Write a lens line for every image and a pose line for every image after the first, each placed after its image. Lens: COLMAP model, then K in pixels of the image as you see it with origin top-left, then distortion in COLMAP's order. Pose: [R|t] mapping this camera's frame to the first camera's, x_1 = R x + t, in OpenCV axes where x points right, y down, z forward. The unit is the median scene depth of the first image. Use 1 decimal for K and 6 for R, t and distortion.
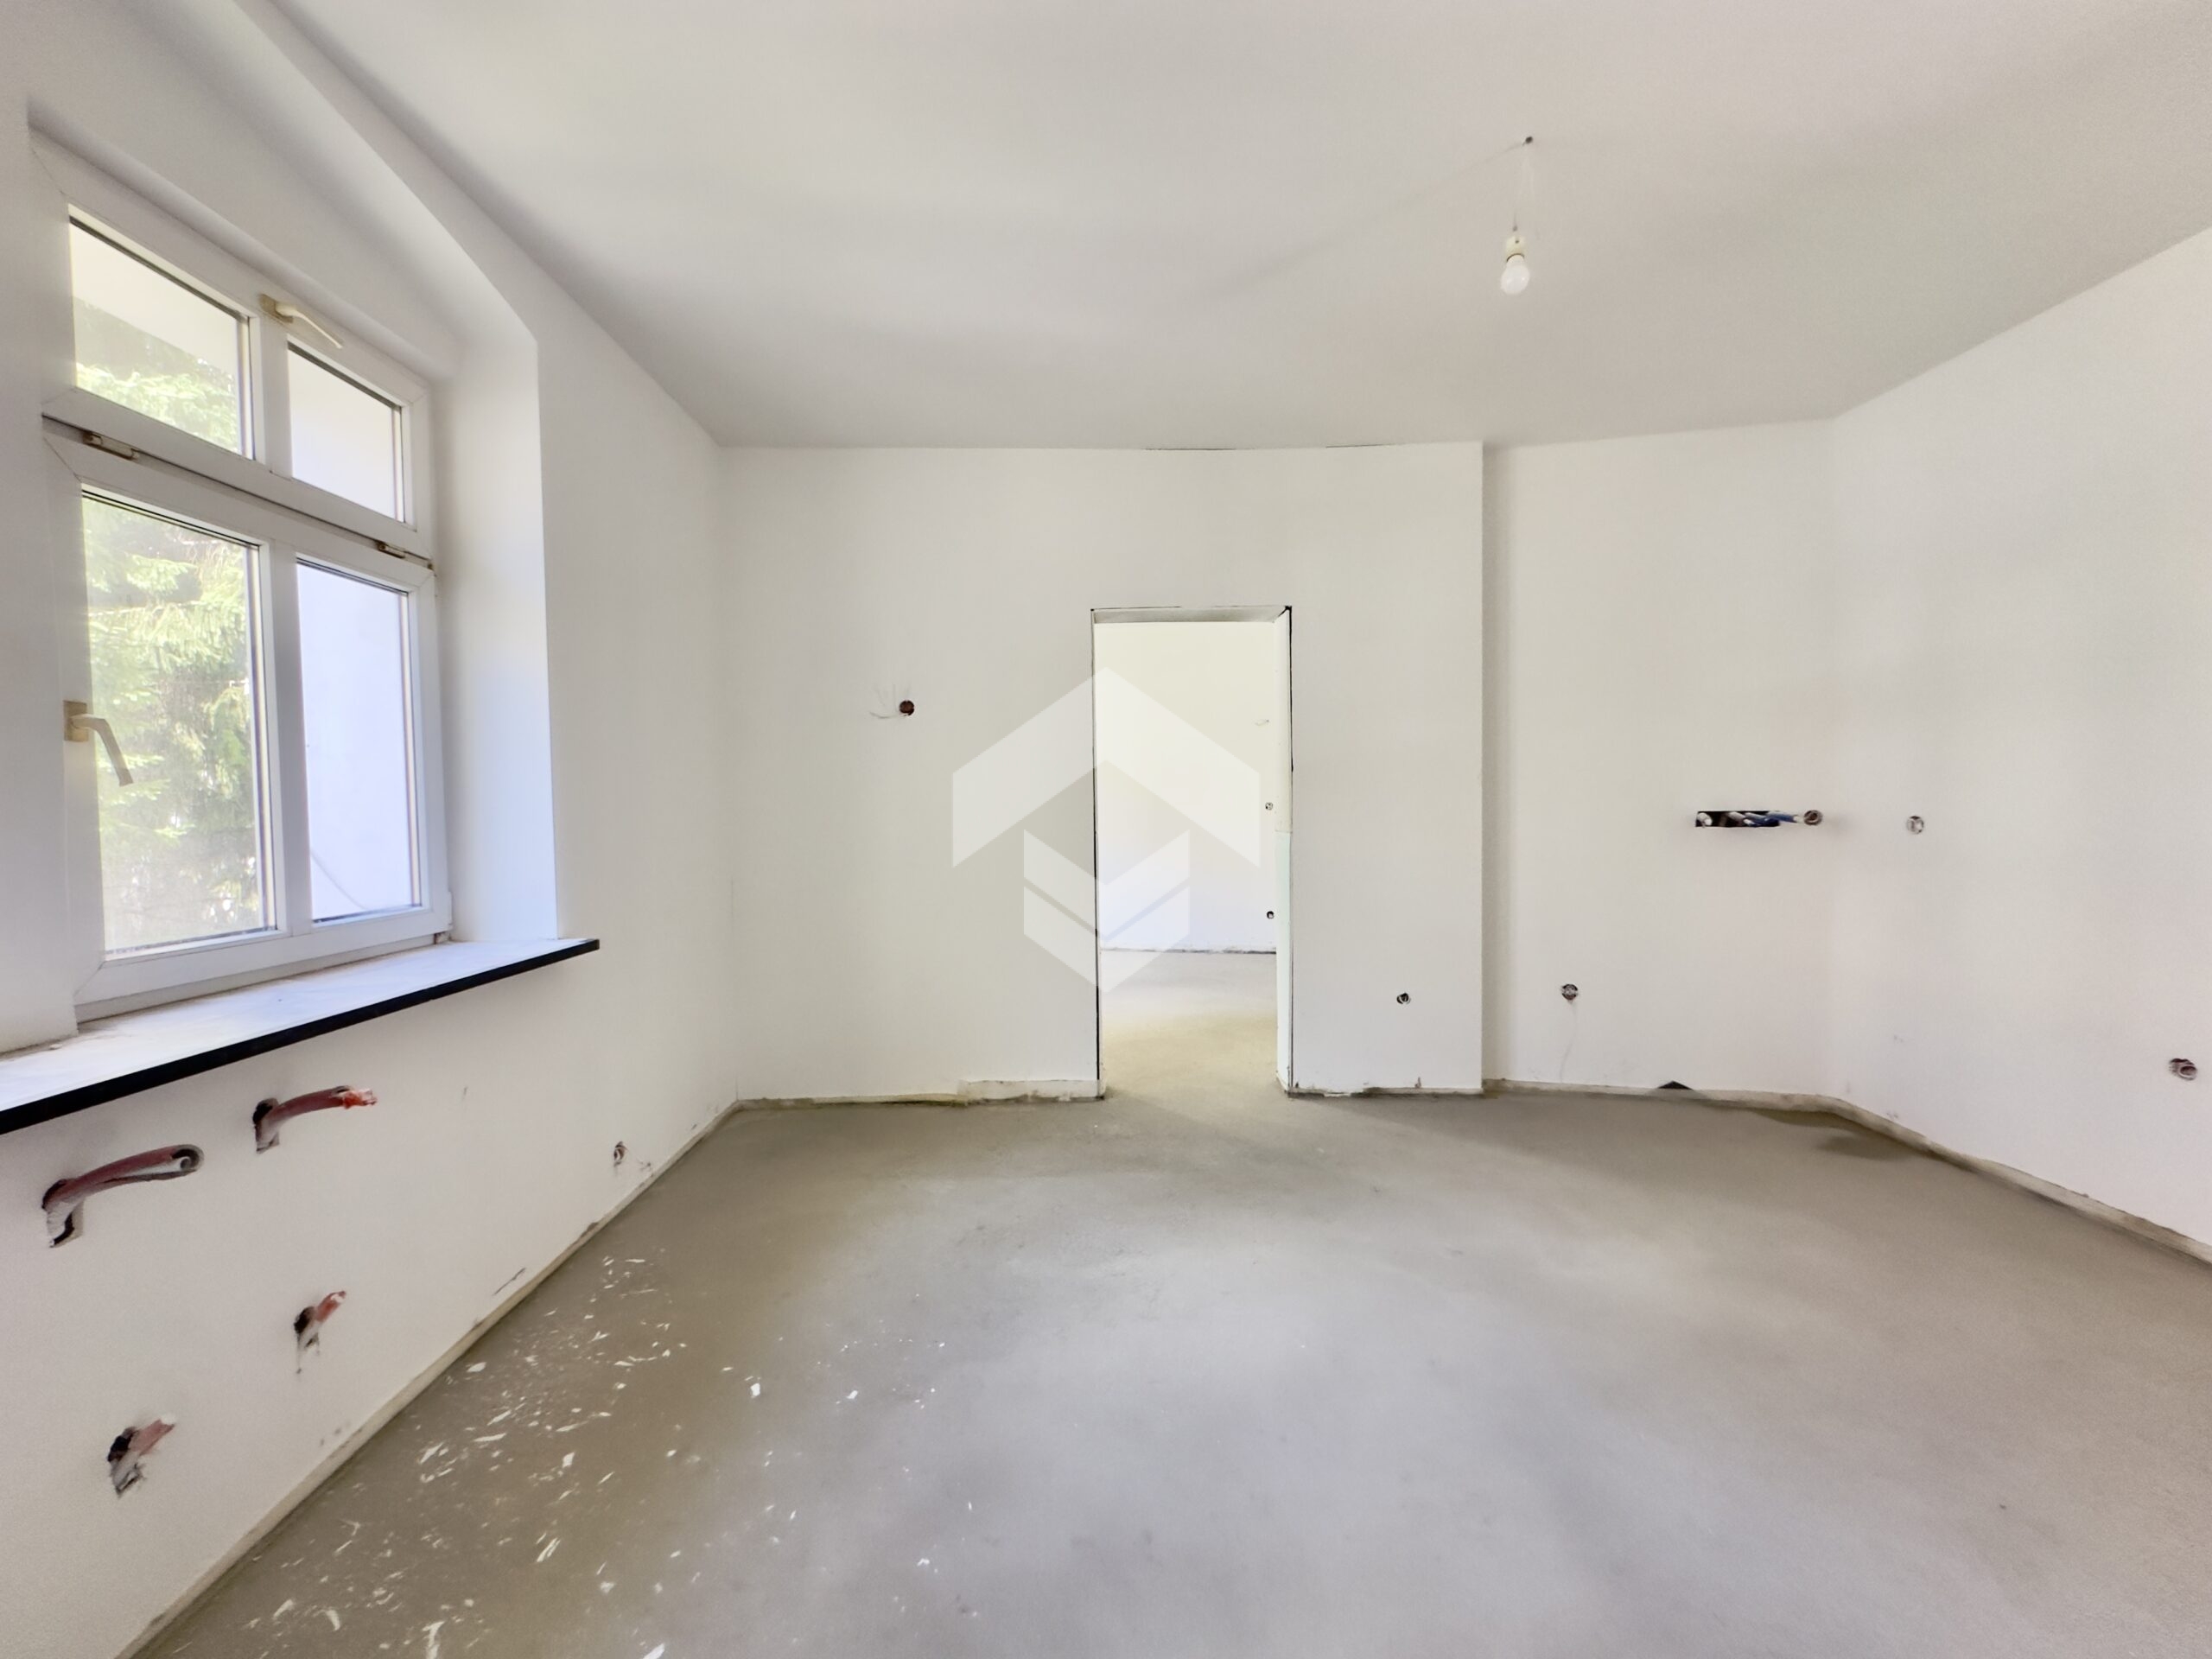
lens RADIAL K [[879.3, 0, 1106.0], [0, 879.3, 829.5], [0, 0, 1]] dist [-0.002900, 0.000526]
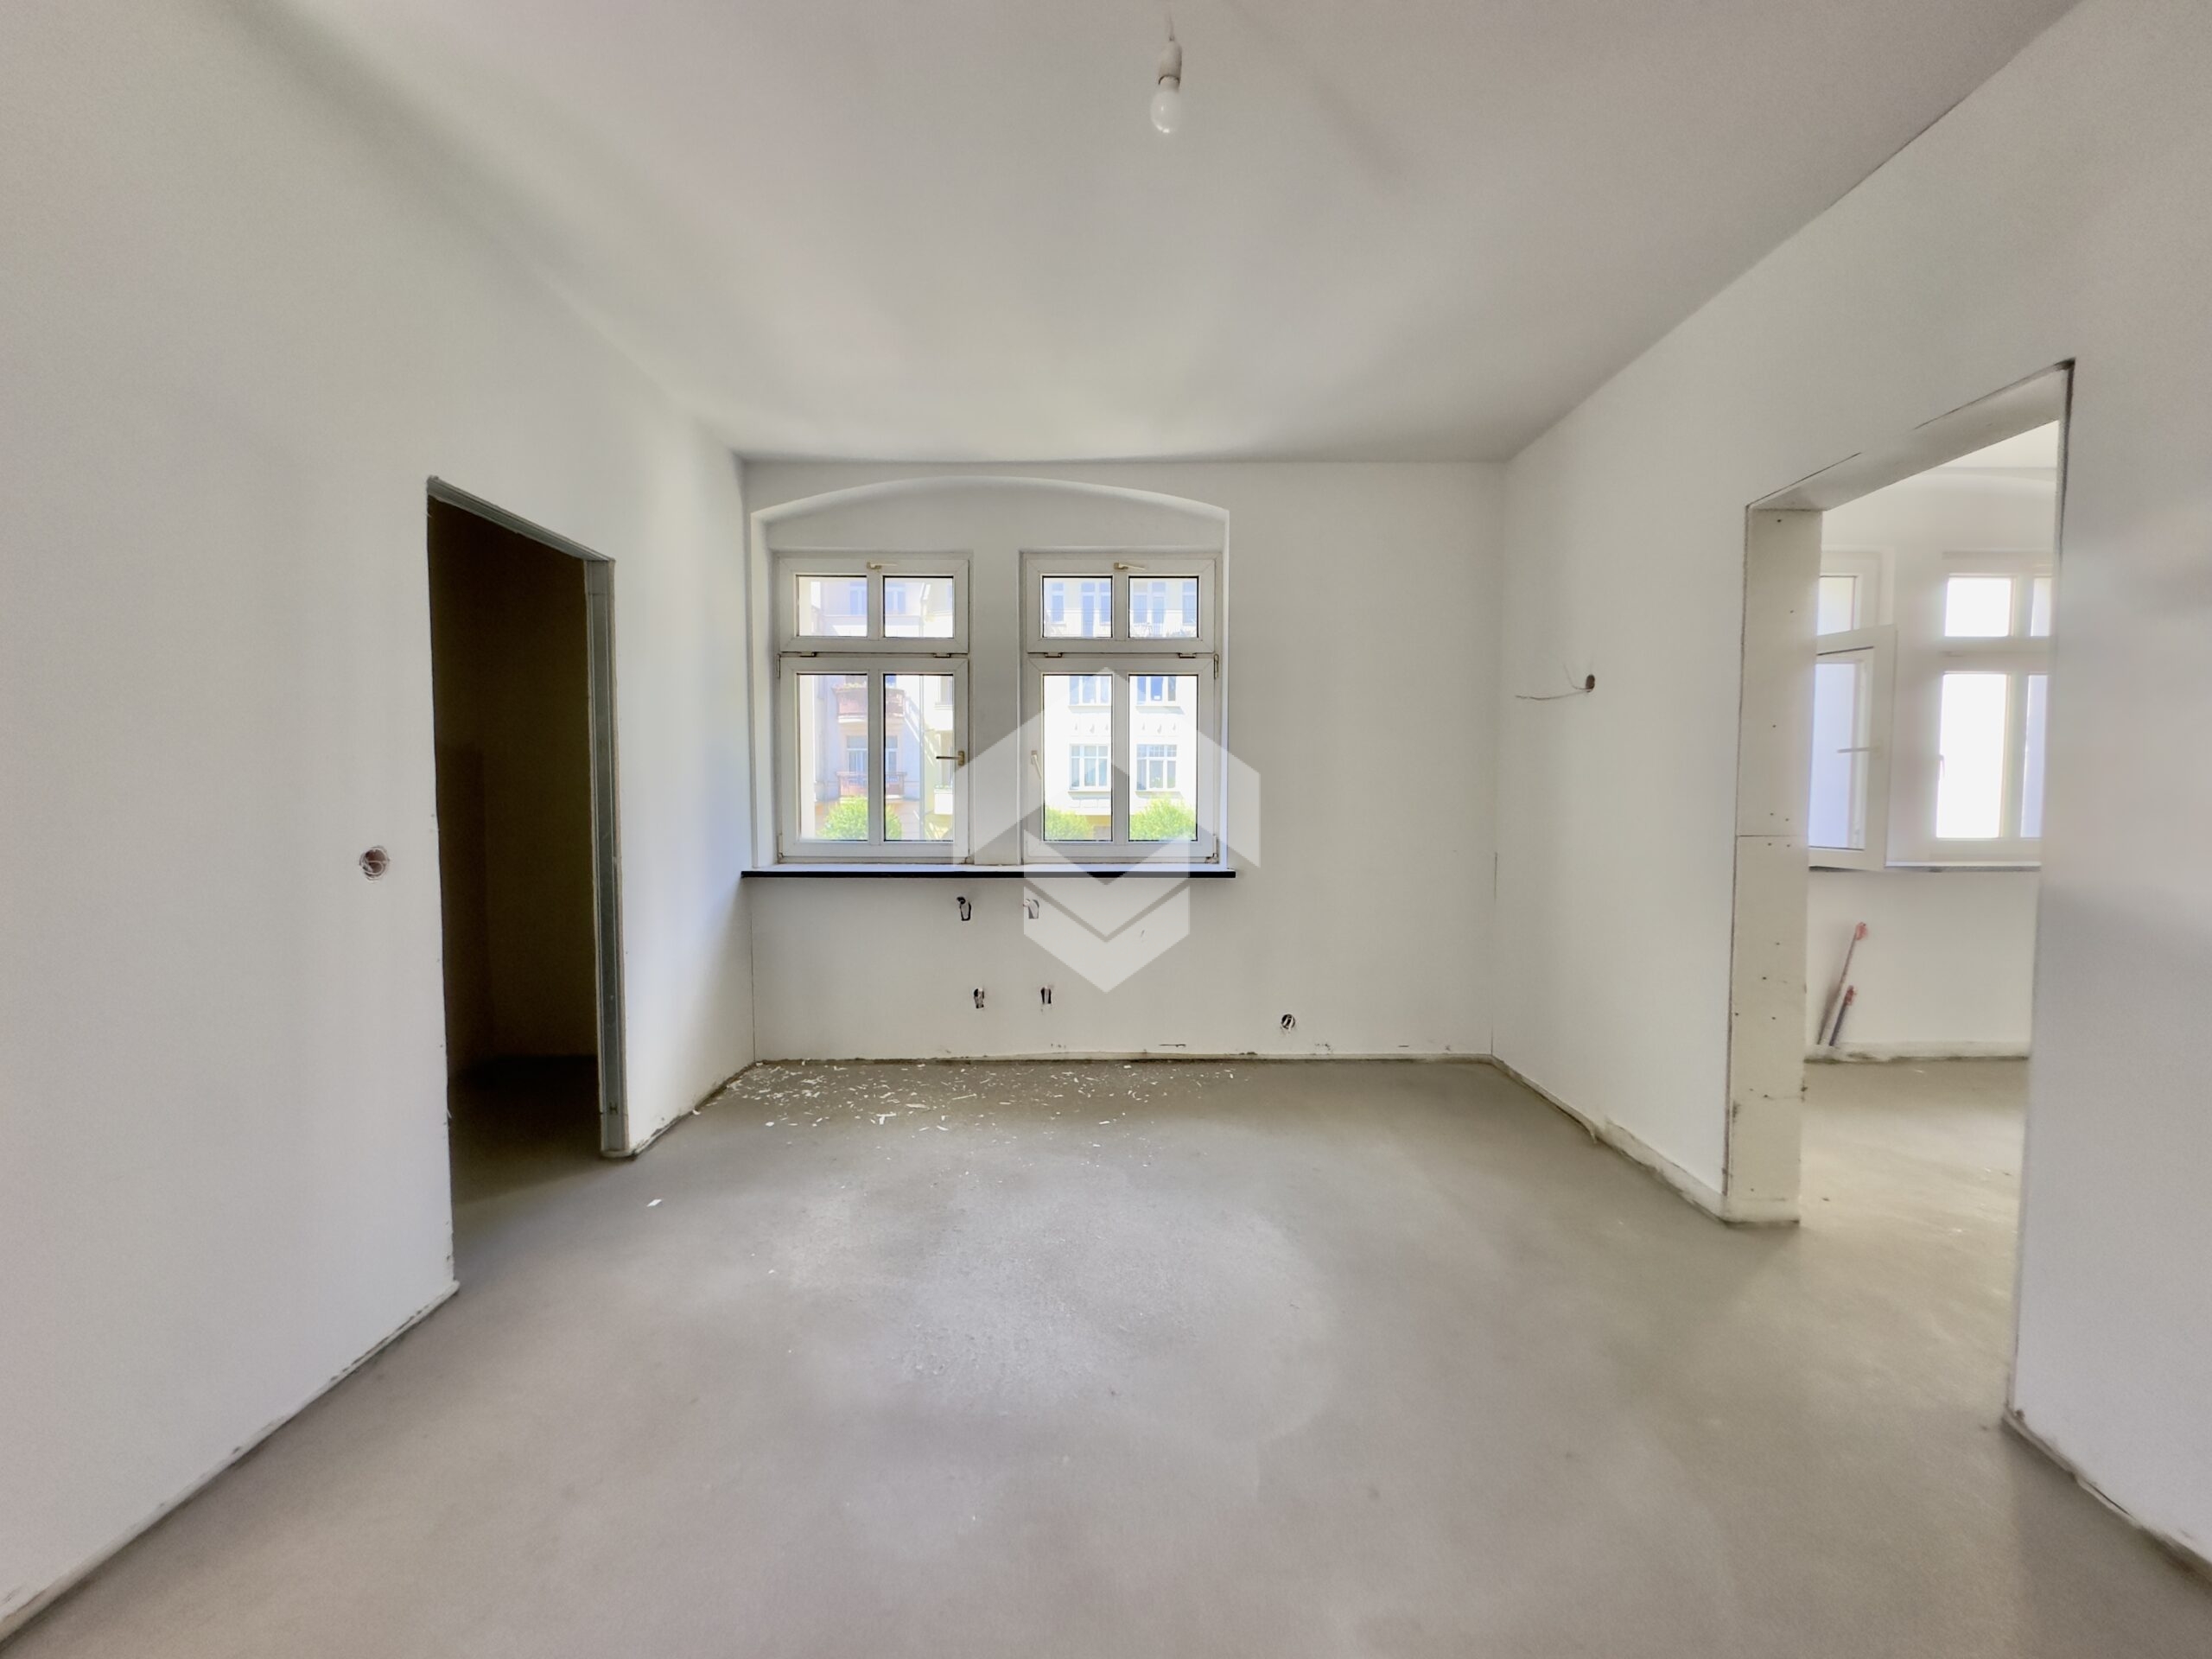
lens RADIAL K [[879.3, 0, 1106.0], [0, 879.3, 829.5], [0, 0, 1]] dist [-0.002900, 0.000526]
pose [[-0.030474, 0.059619, -0.997756, 0.693742], [-0.030571, 0.997697, 0.060550, -0.028360], [0.999068, 0.032347, -0.028581, 0.542651]]
